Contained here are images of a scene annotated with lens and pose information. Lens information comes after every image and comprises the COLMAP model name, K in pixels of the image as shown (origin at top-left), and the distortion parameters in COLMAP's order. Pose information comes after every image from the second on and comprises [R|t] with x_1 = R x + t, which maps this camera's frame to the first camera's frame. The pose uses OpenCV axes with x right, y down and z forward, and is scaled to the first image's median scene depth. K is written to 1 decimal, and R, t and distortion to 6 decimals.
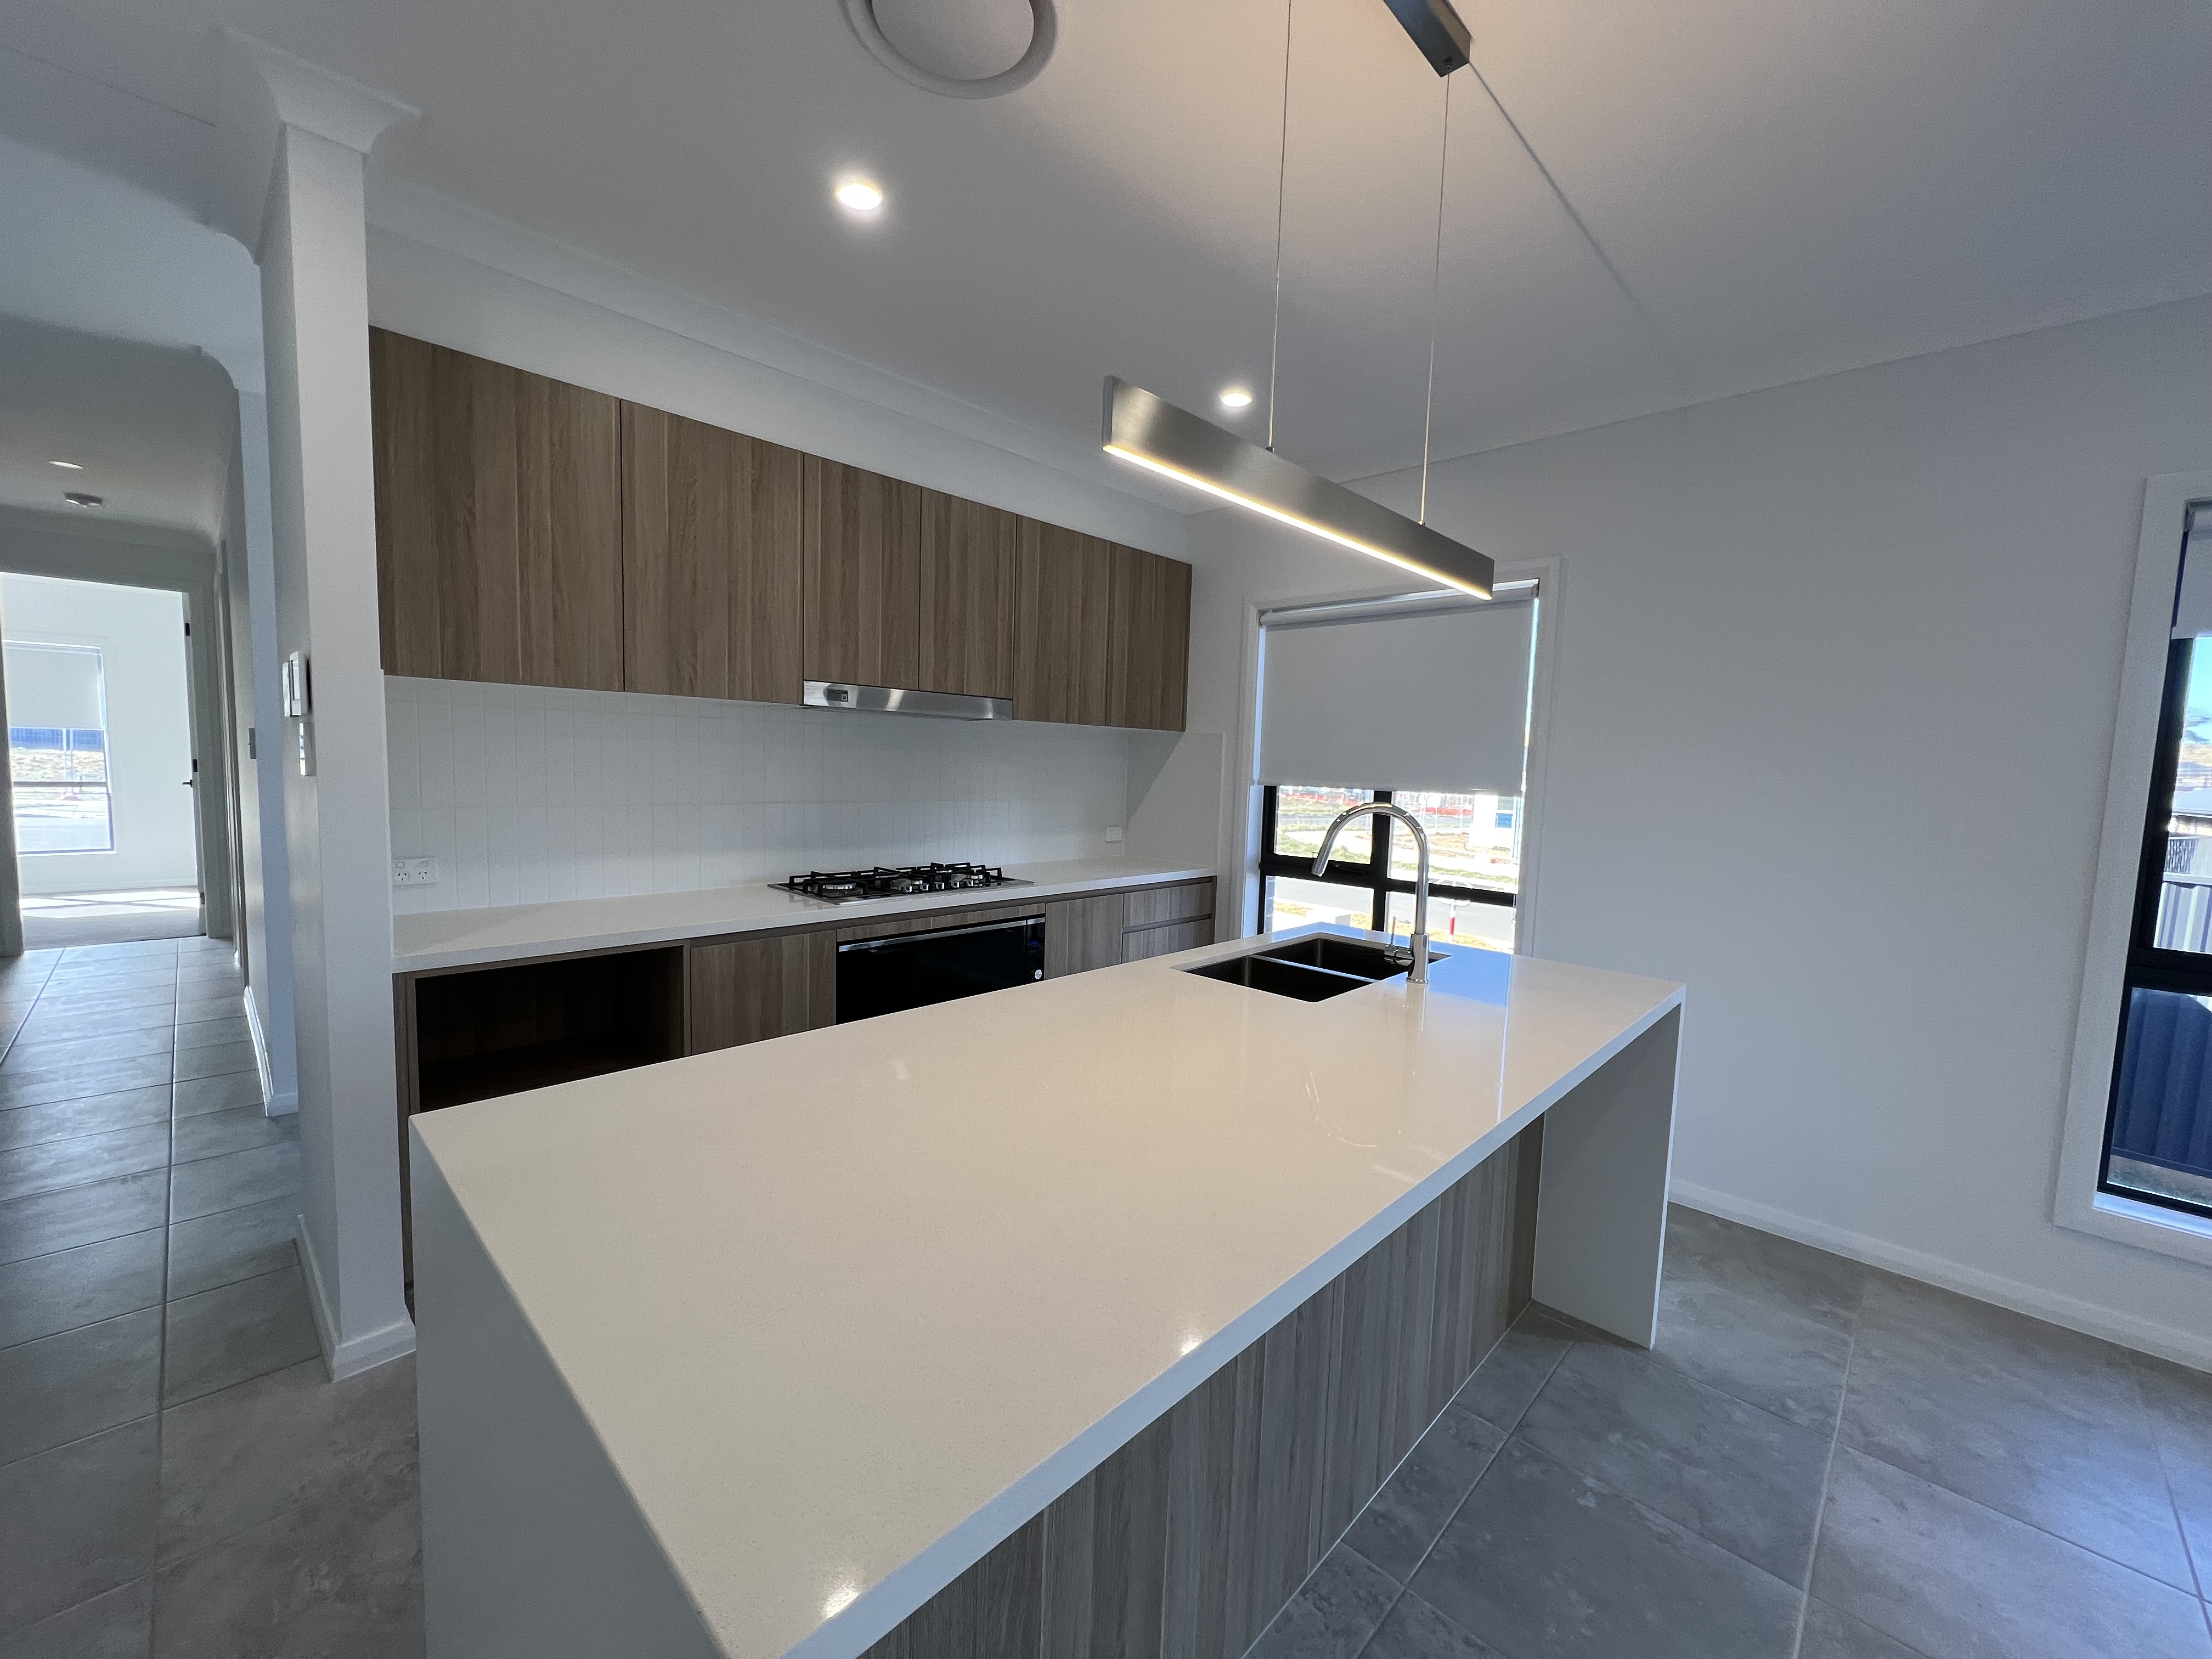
lens RADIAL K [[881.3, 0, 1115.7], [0, 881.3, 837.8], [0, 0, 1]] dist [-0.002646, -0.000104]
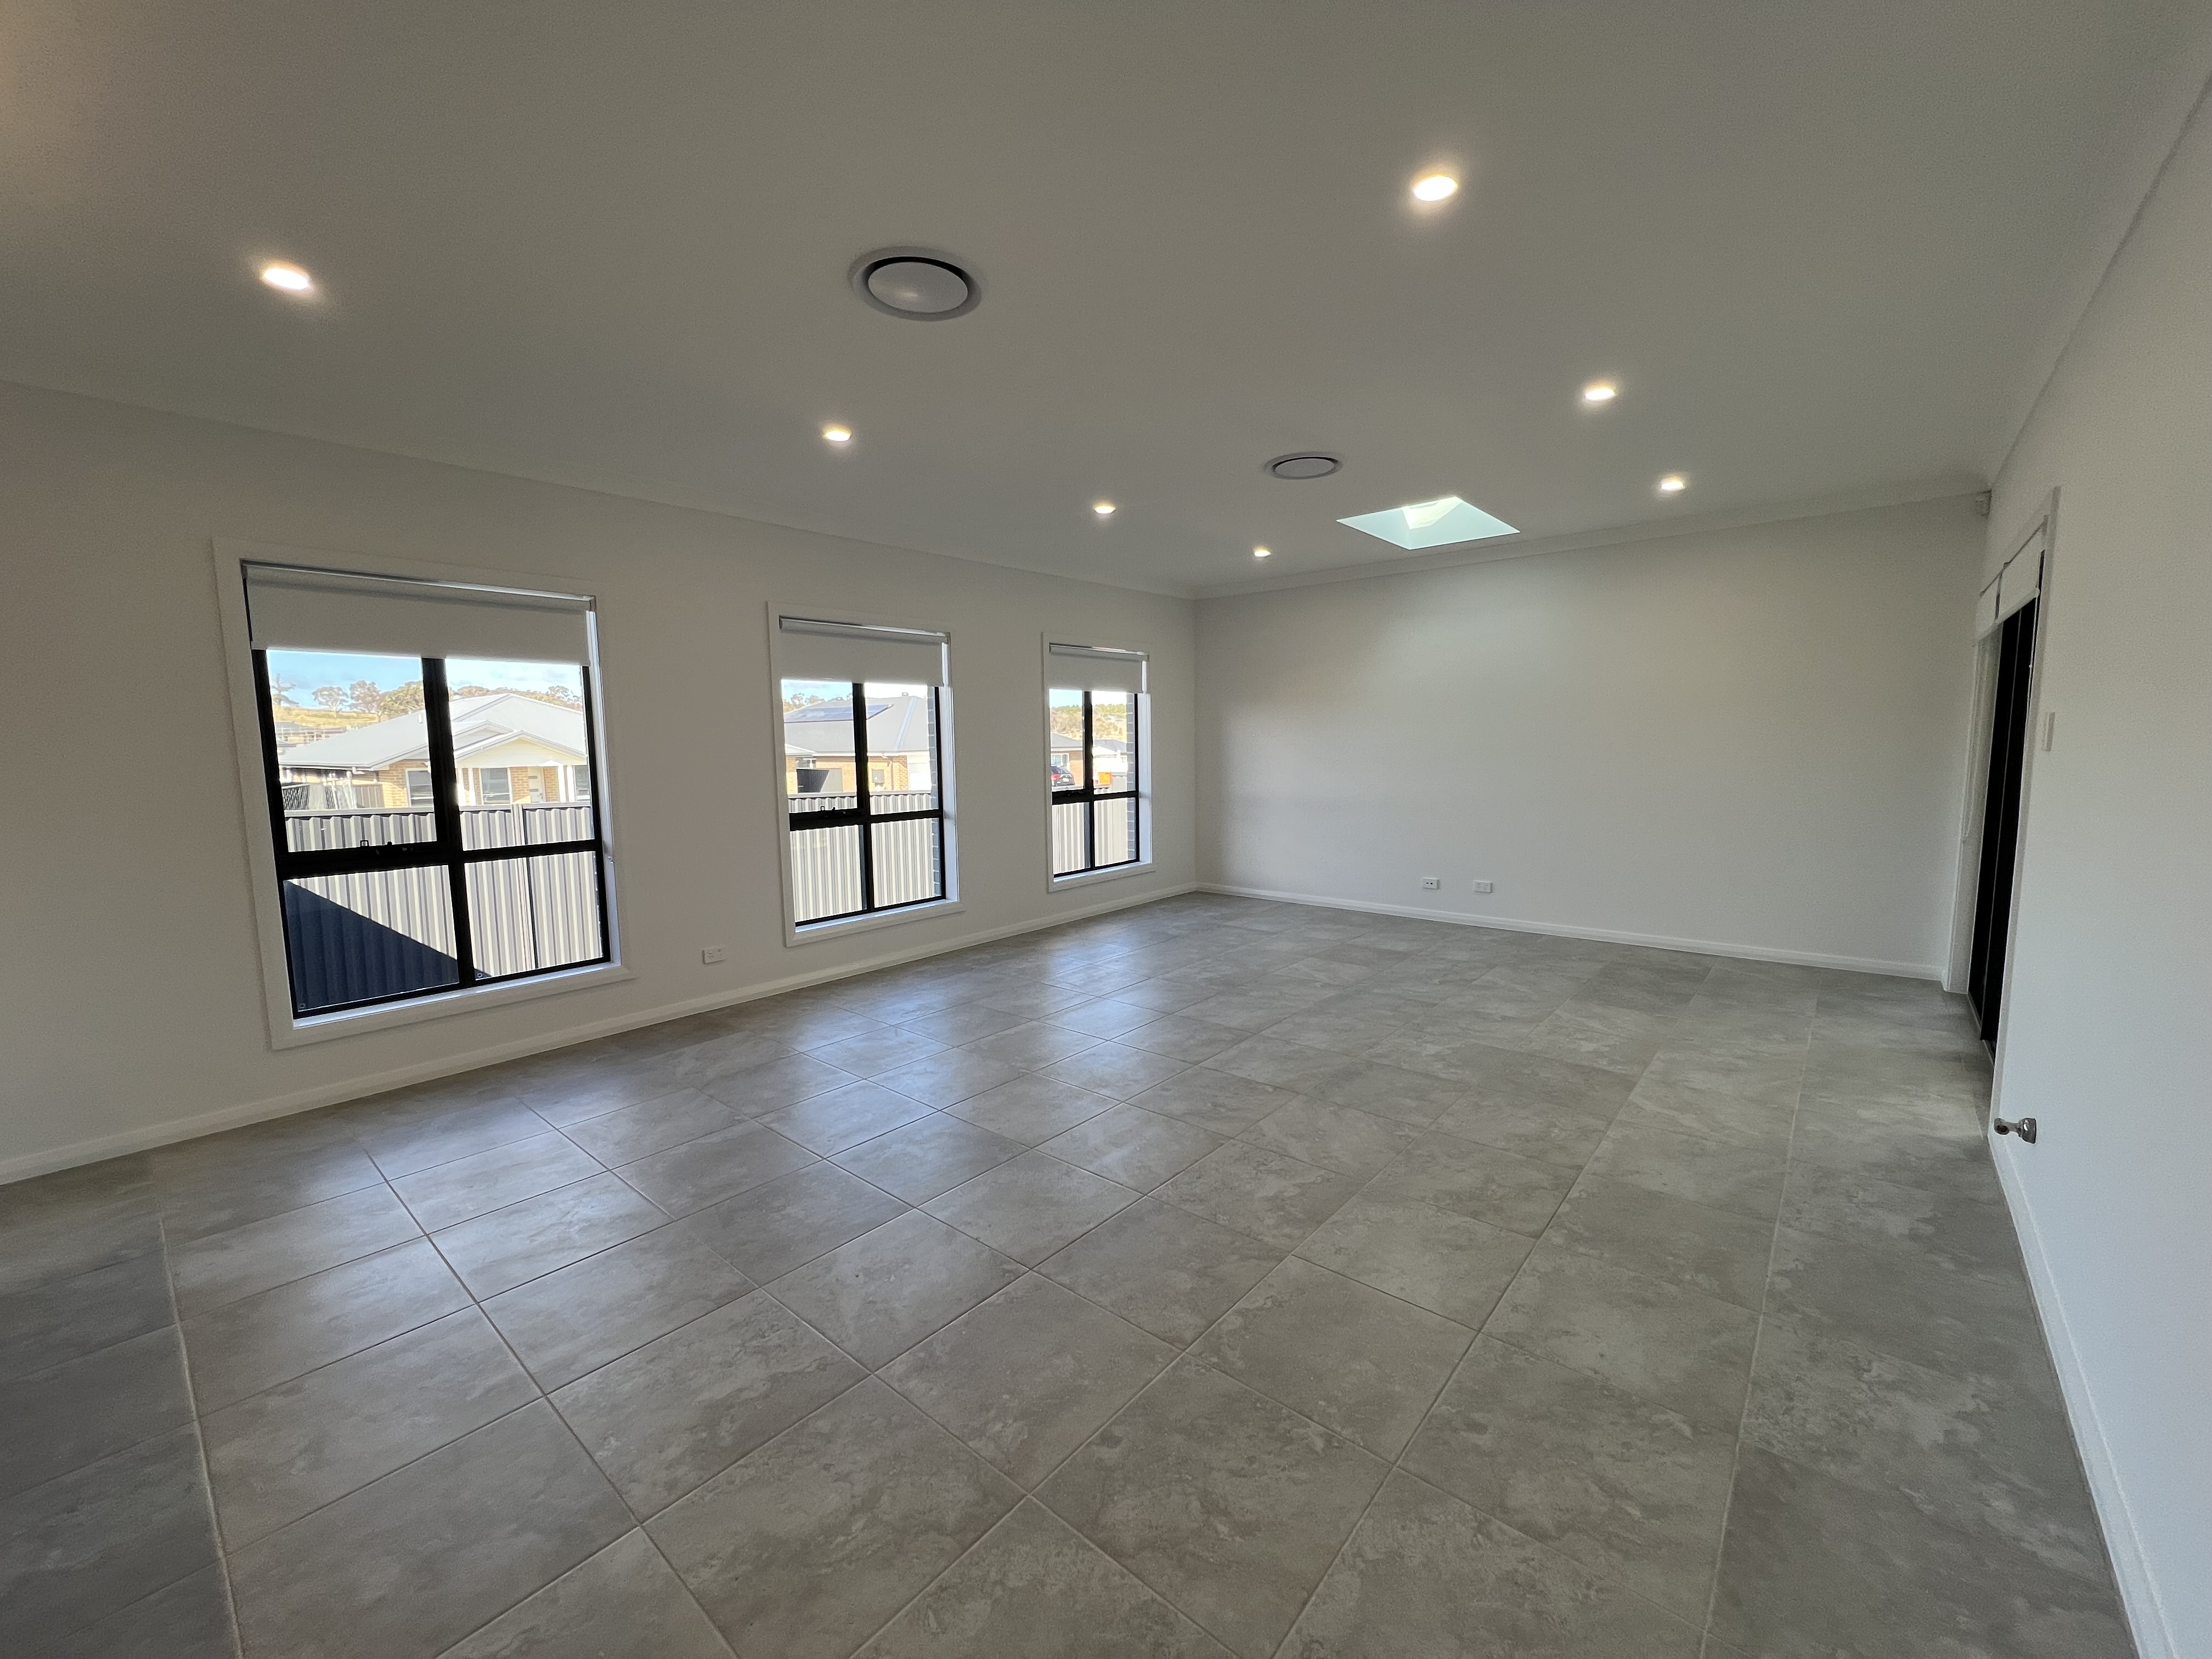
lens RADIAL K [[881.3, 0, 1115.7], [0, 881.3, 837.8], [0, 0, 1]] dist [-0.002646, -0.000104]
pose [[-0.058562, -0.140398, 0.988362, -0.408296], [0.096470, 0.984631, 0.145584, 0.009205], [-0.993612, 0.103873, -0.044118, -0.363531]]
